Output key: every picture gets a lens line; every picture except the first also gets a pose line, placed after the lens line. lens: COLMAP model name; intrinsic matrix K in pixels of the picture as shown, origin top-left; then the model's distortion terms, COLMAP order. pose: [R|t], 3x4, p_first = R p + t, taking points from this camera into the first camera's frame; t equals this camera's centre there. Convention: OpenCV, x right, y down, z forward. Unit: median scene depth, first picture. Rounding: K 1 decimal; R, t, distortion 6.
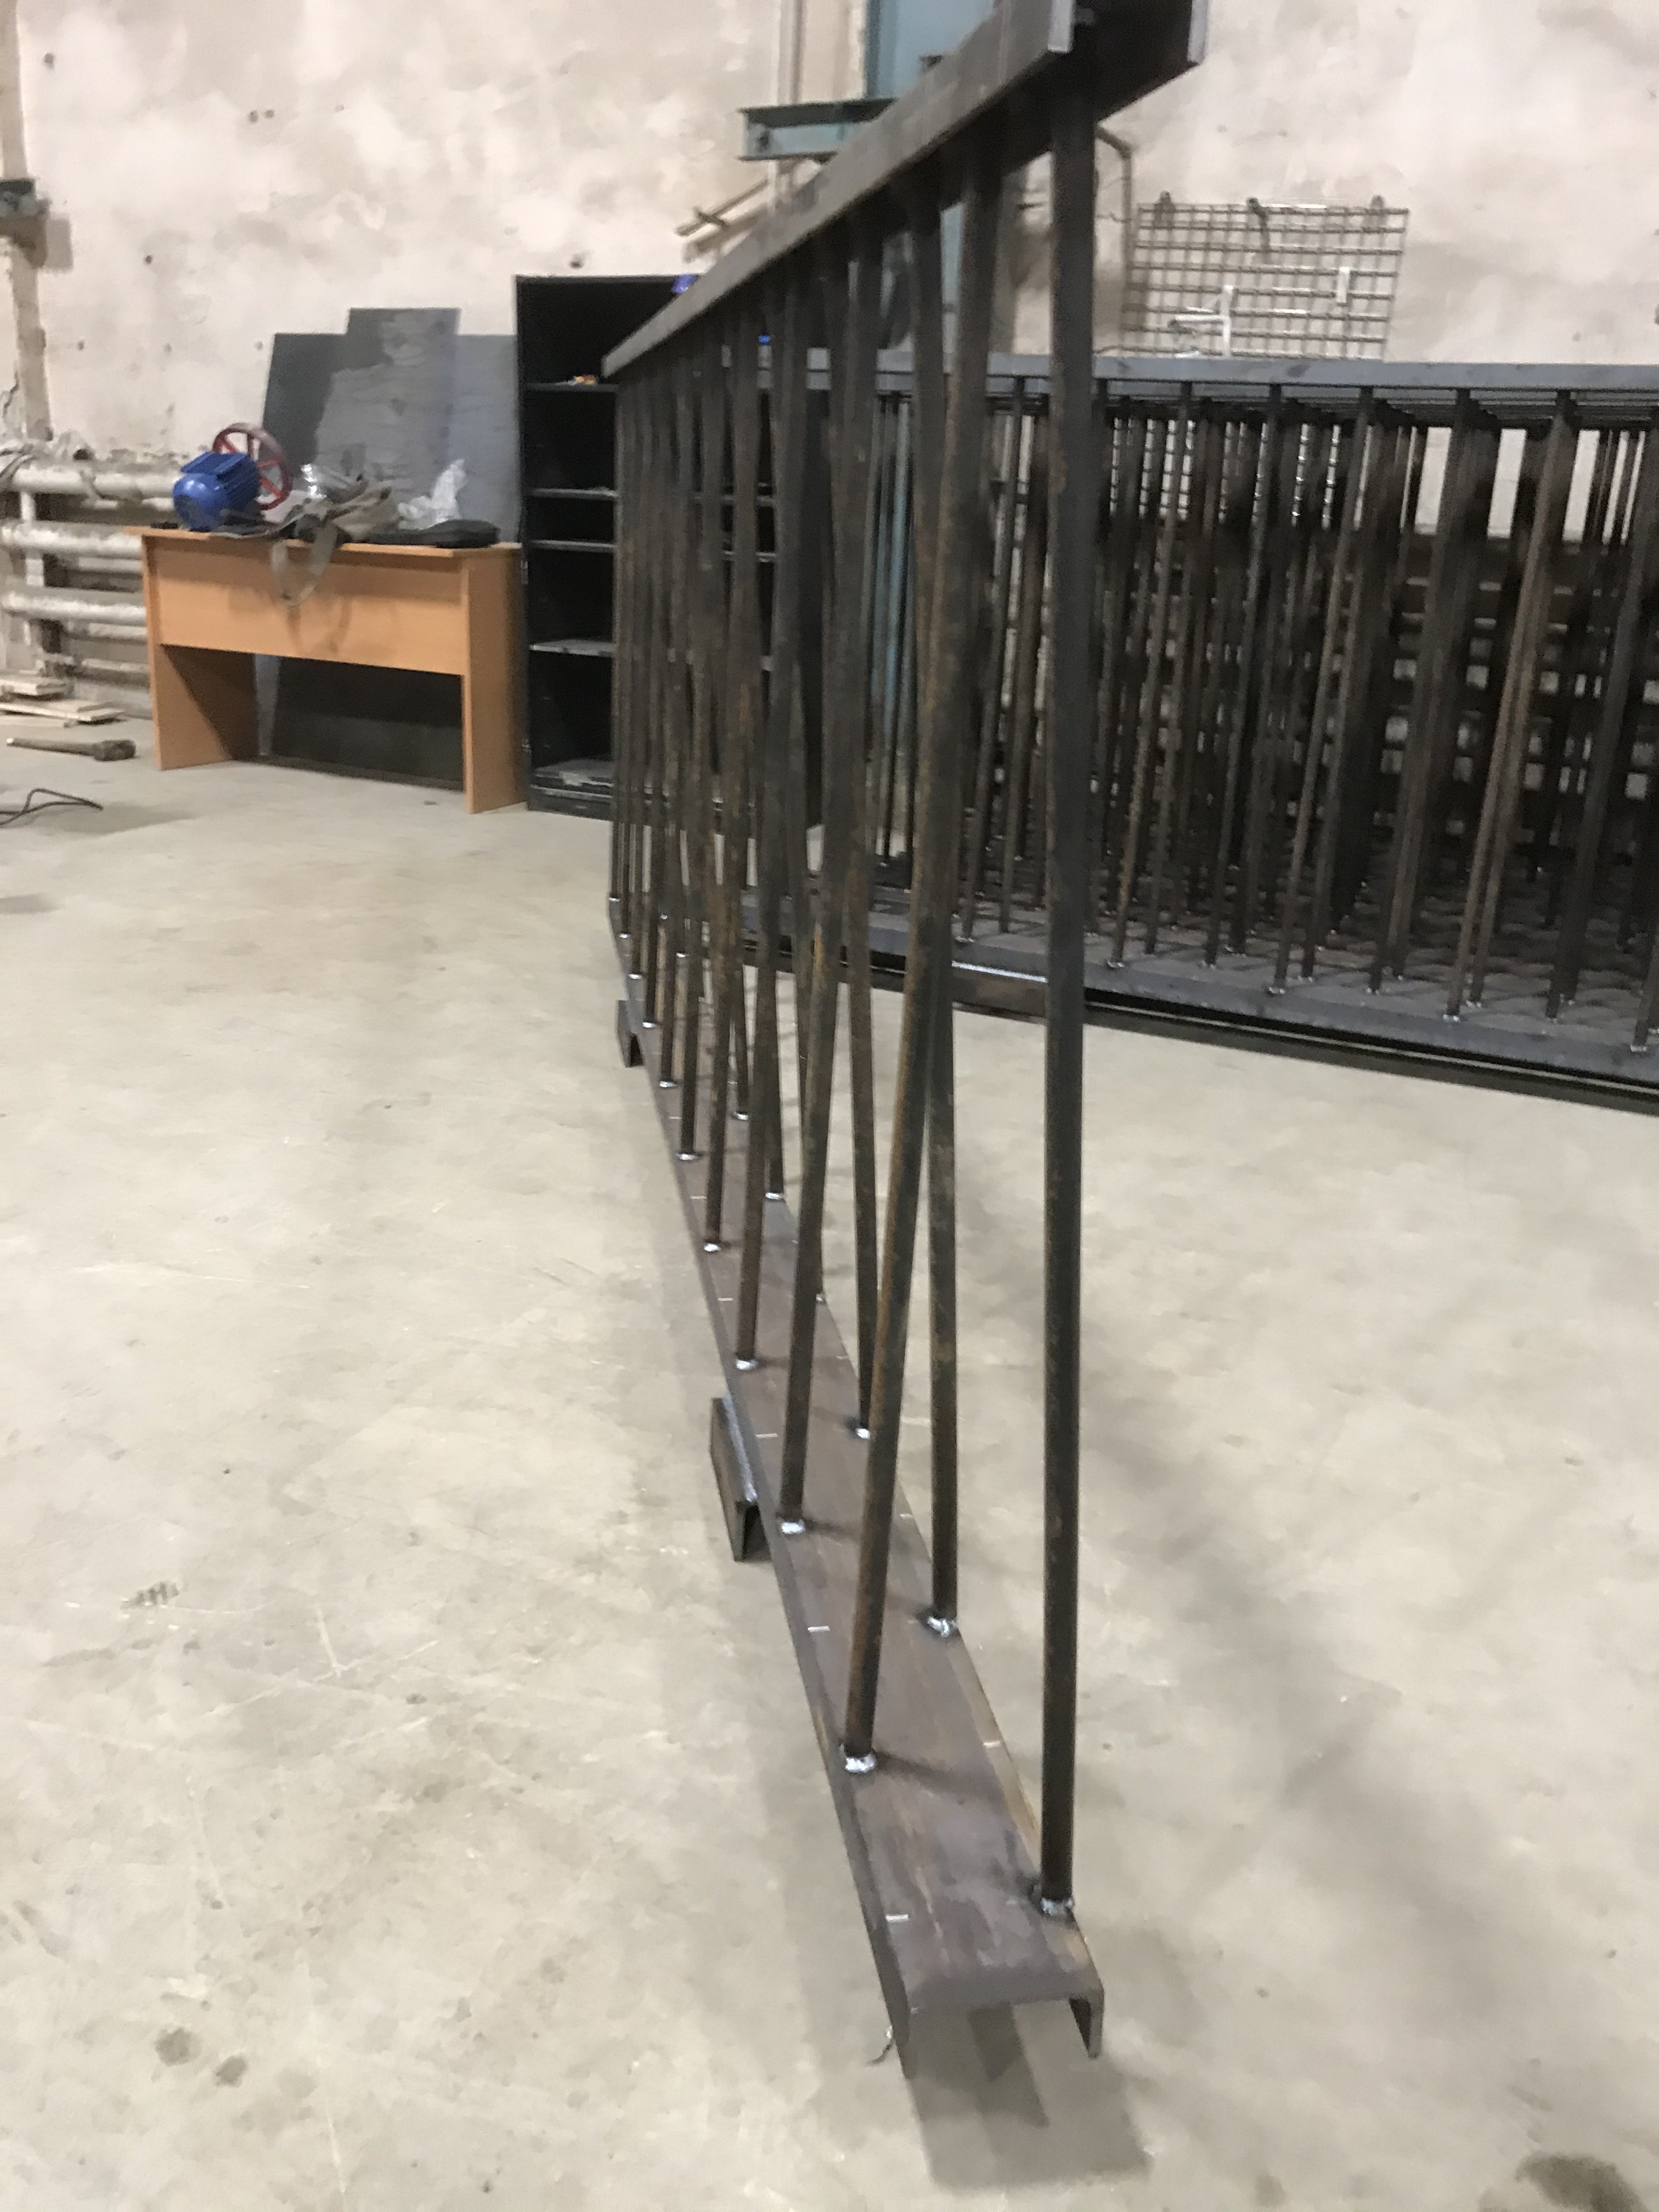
lens RADIAL K [[1829.7, 0, 812.4], [0, 1829.7, 1121.4], [0, 0, 1]] dist [-0.009065, 0.050699]
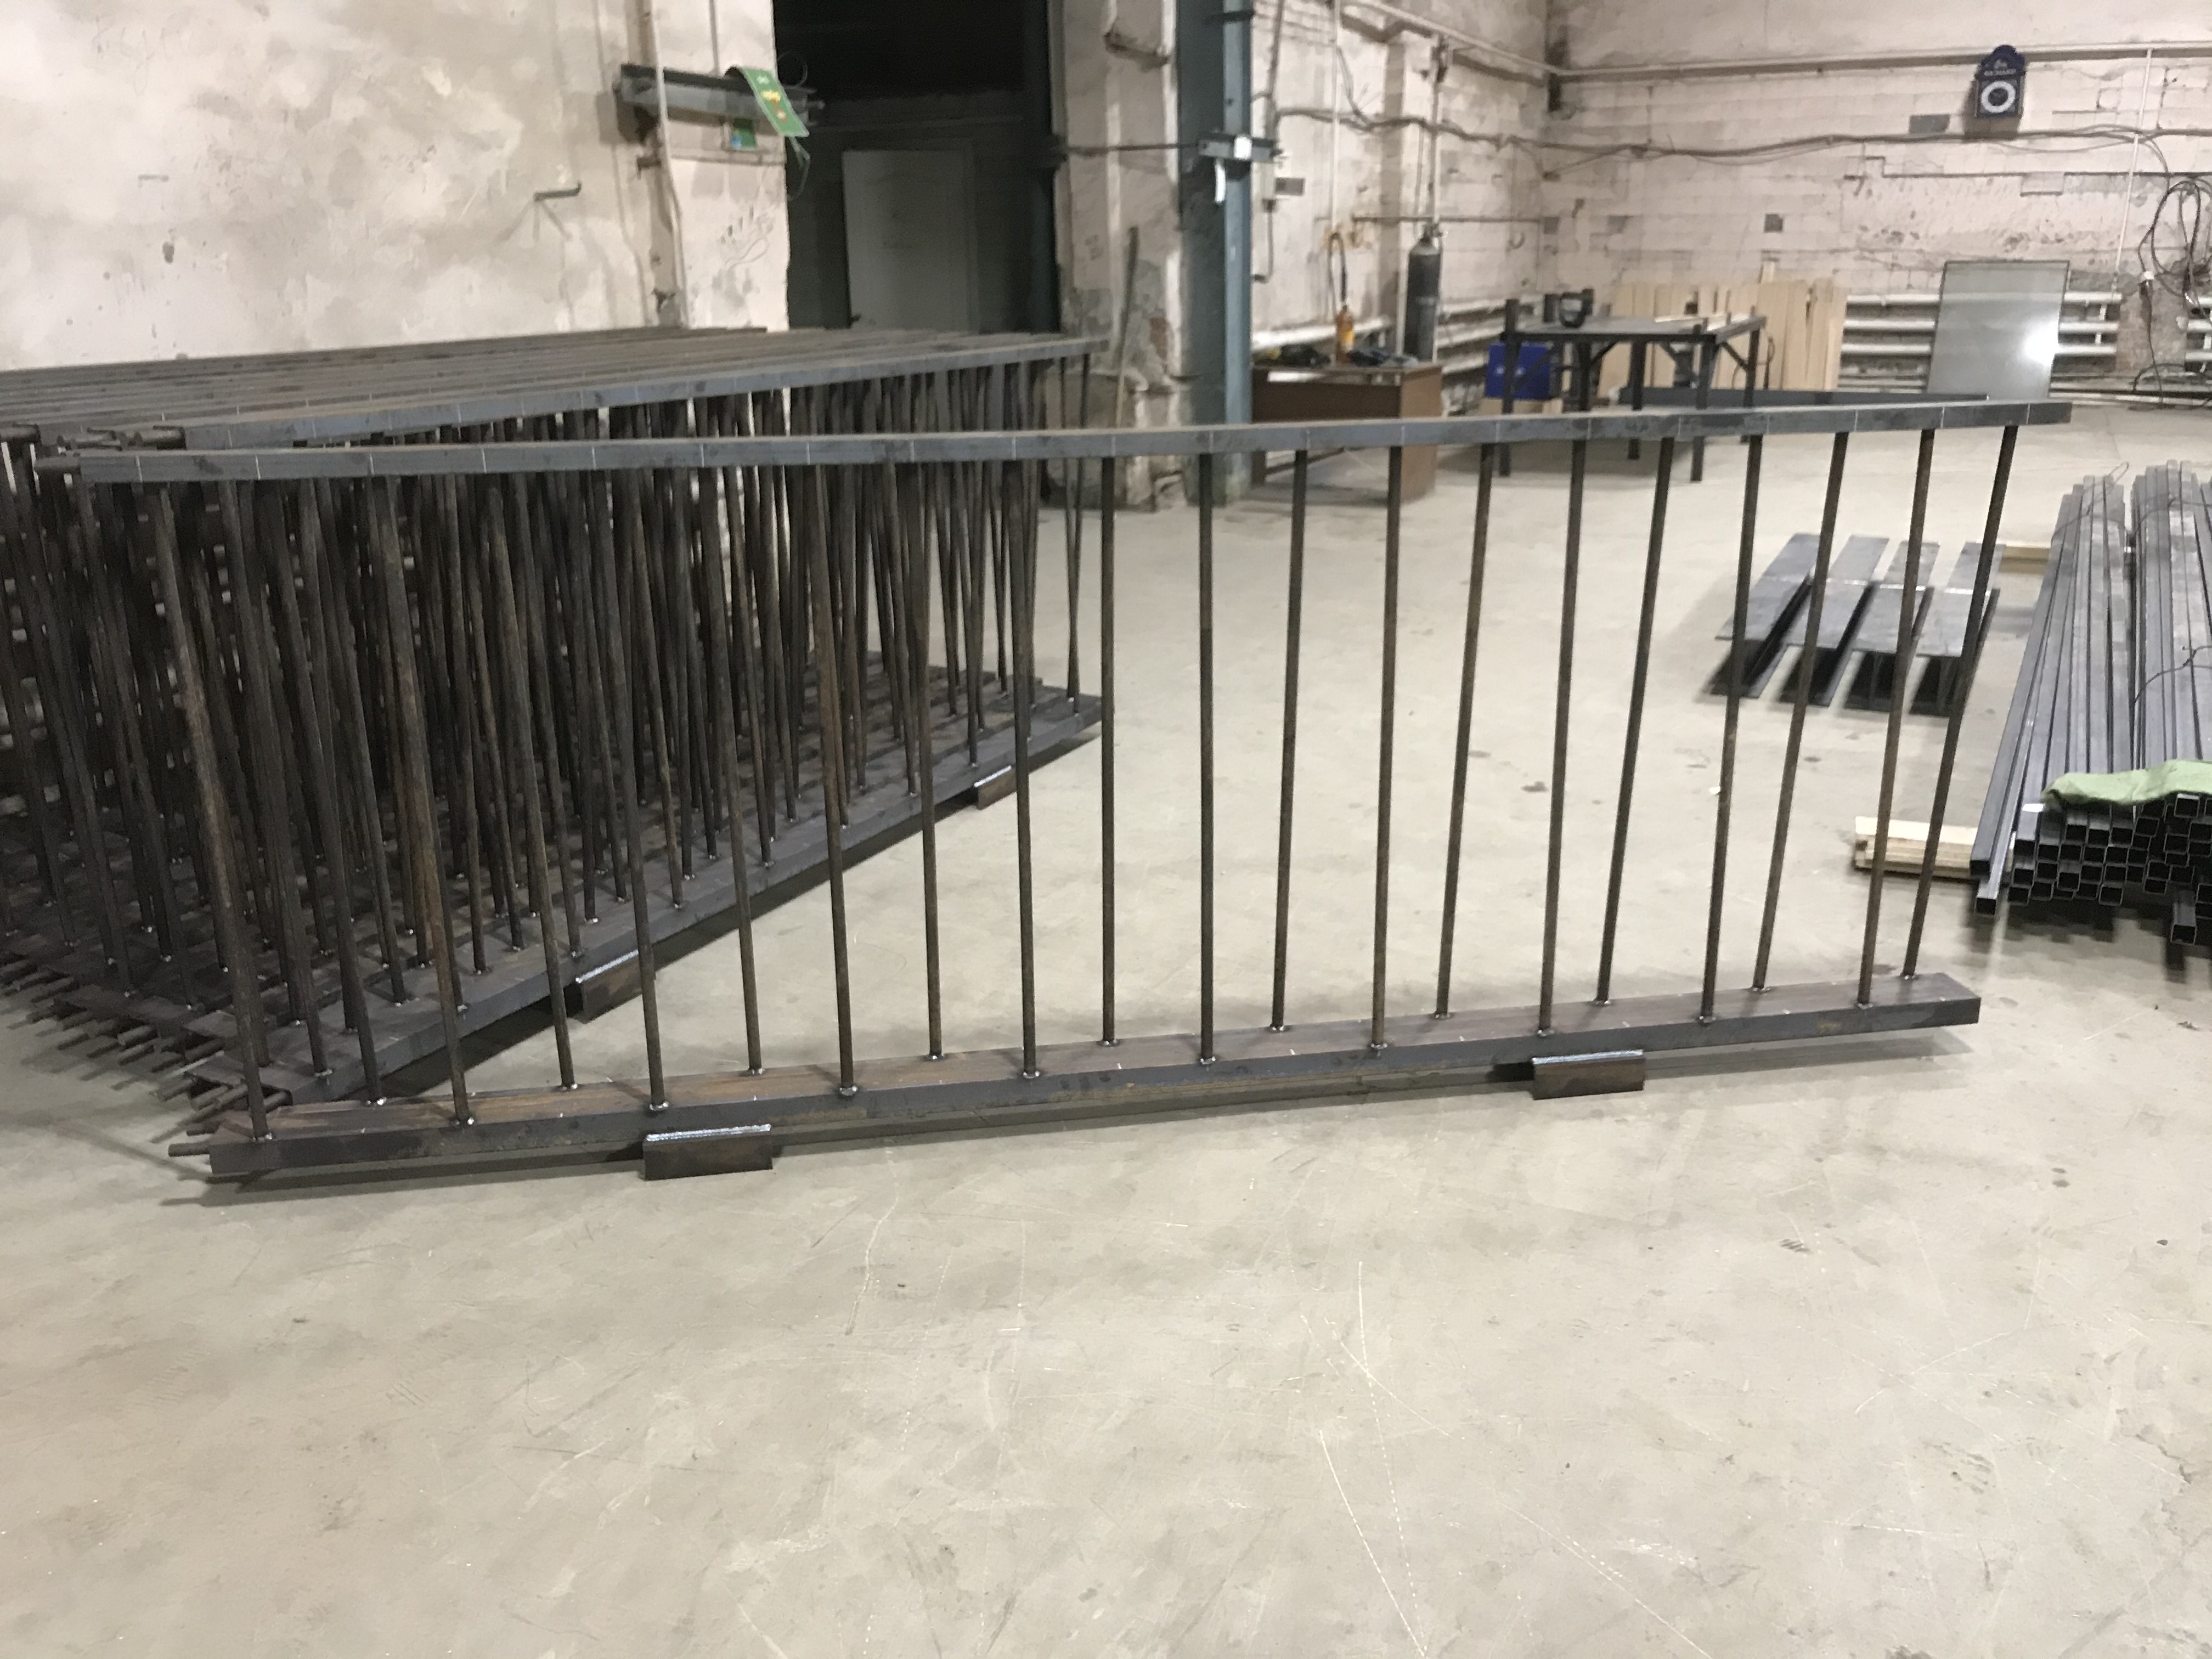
lens RADIAL K [[1829.7, 0, 1115.5], [0, 1829.7, 834.7], [0, 0, 1]] dist [-0.009065, 0.050699]
pose [[-0.011315, -0.351198, 0.936233, -1.059378], [0.342387, 0.878334, 0.333617, -0.497013], [-0.939491, 0.324329, 0.110307, 0.760952]]
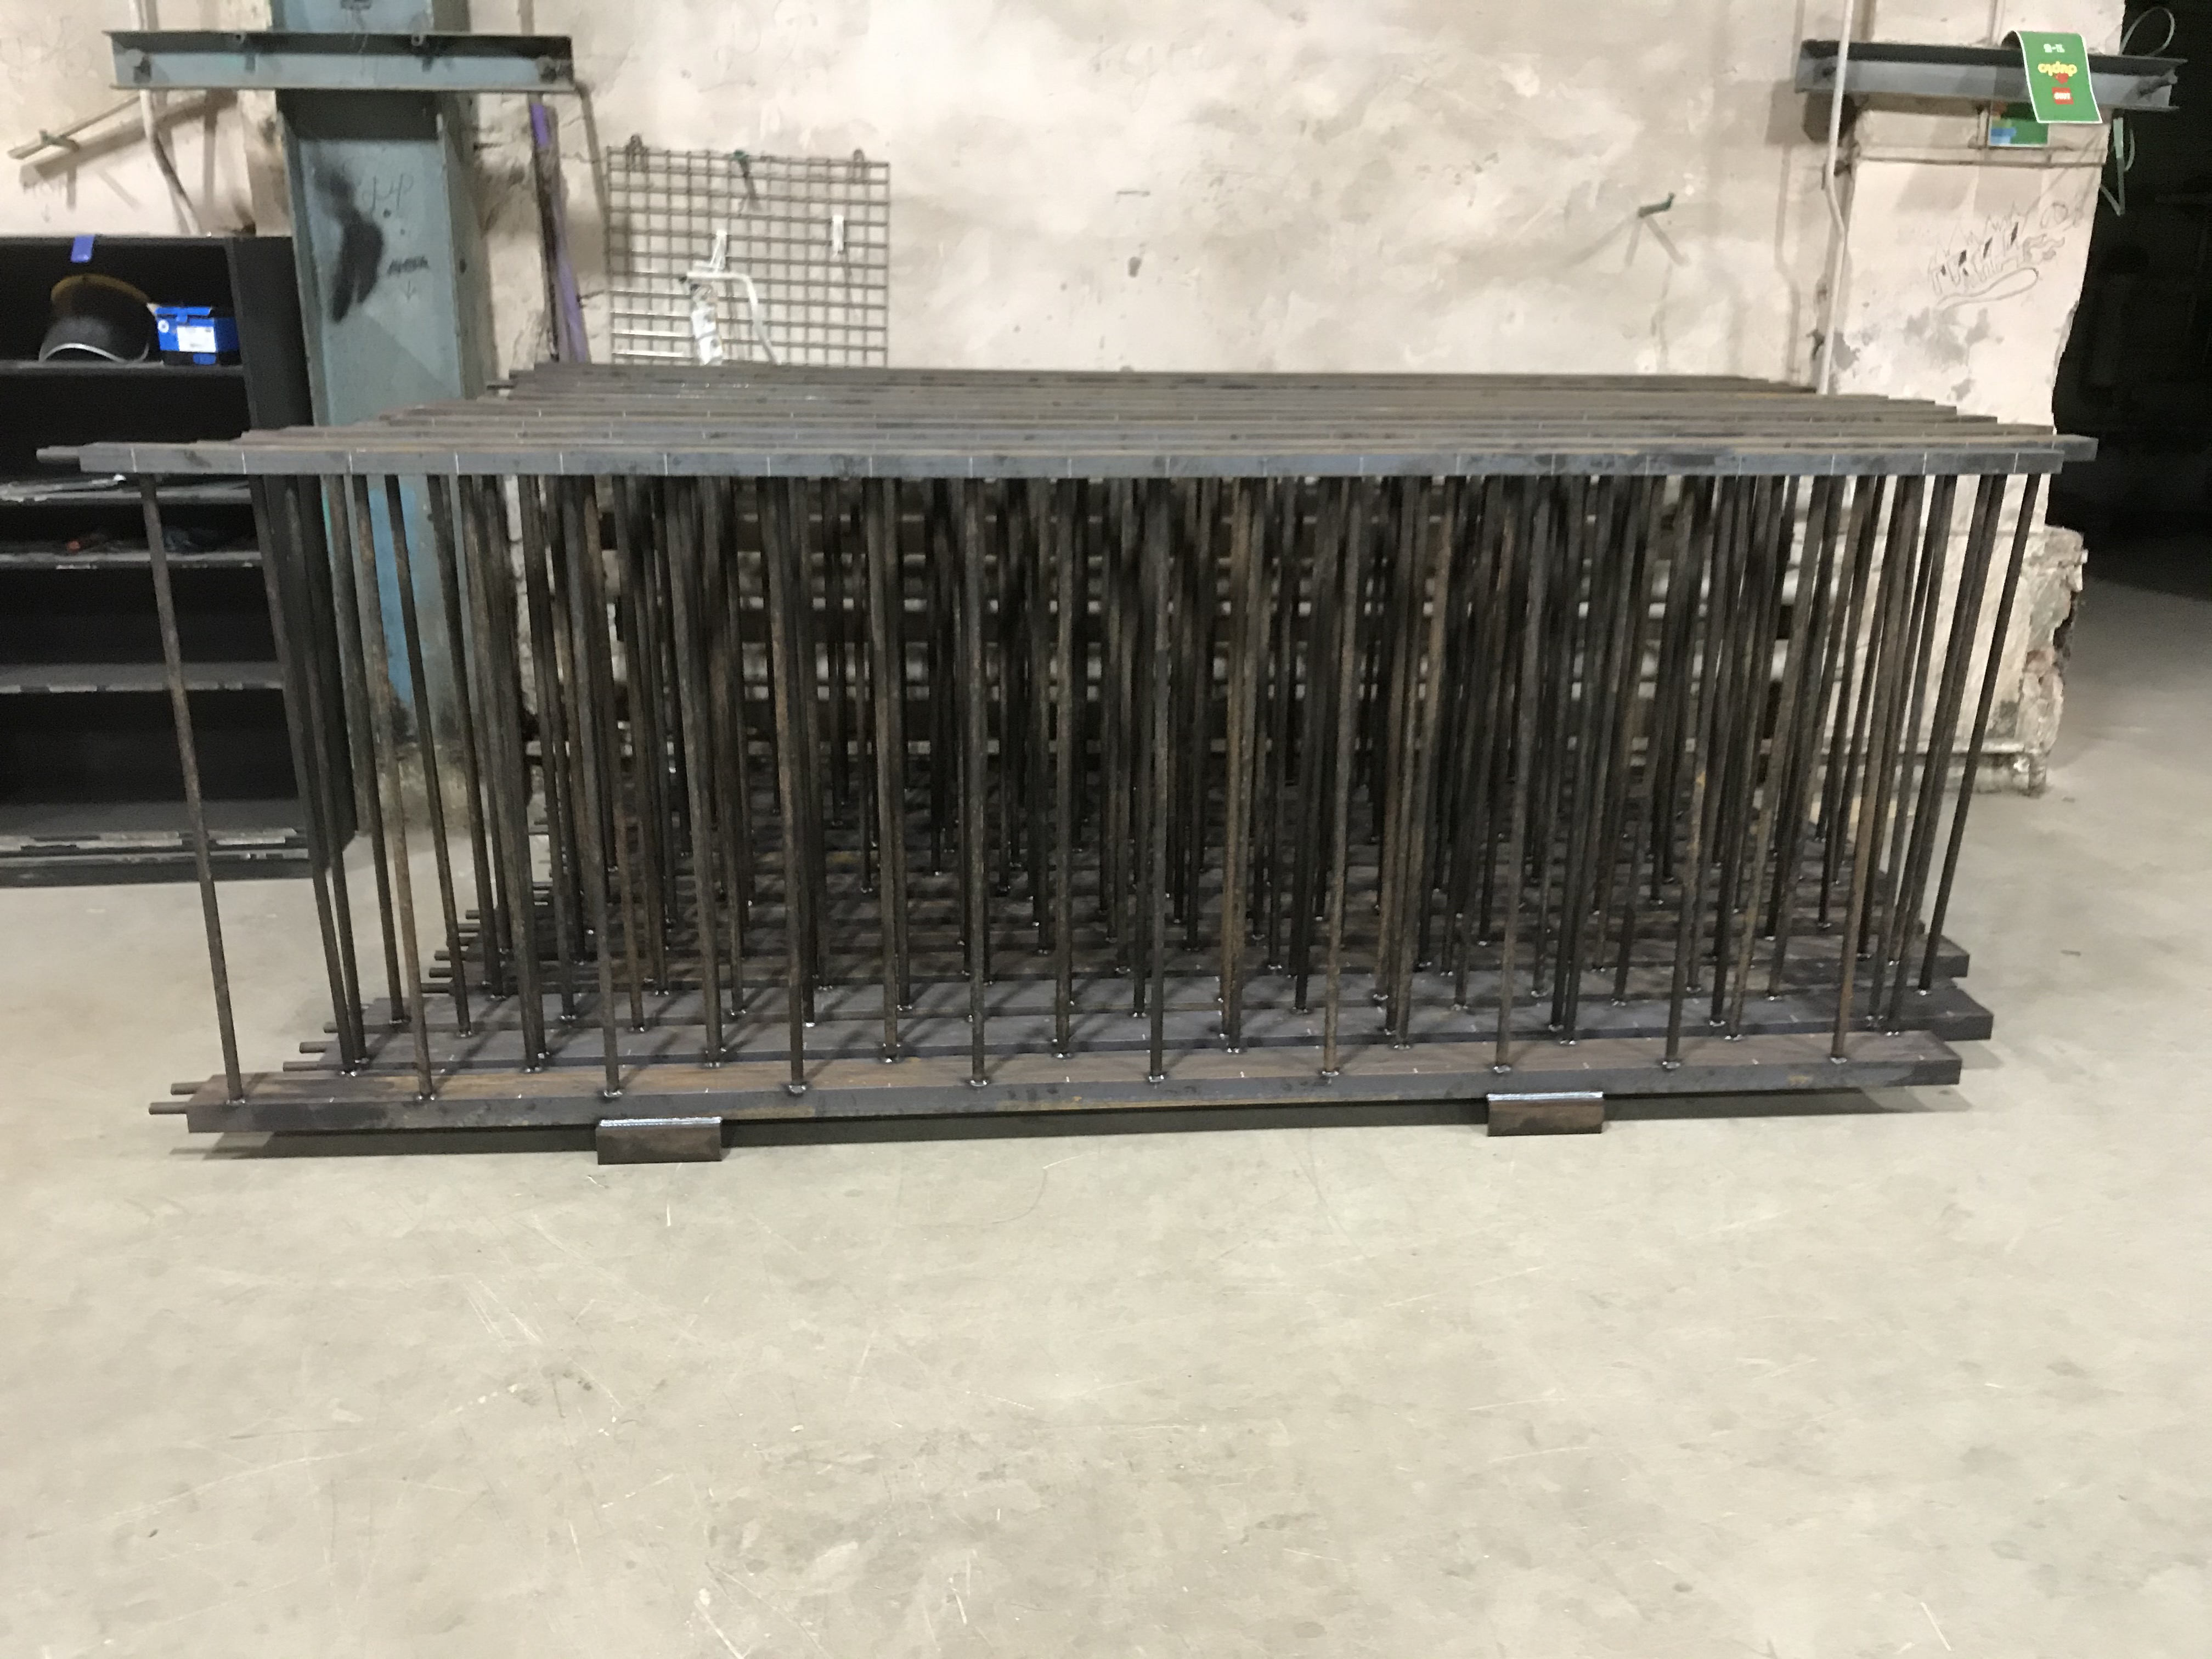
lens RADIAL K [[1829.7, 0, 1115.5], [0, 1829.7, 834.7], [0, 0, 1]] dist [-0.009065, 0.050699]
pose [[0.849918, -0.189129, 0.491803, -0.223920], [0.194007, 0.980116, 0.041638, -0.255515], [-0.489899, 0.060024, 0.869710, 0.145660]]
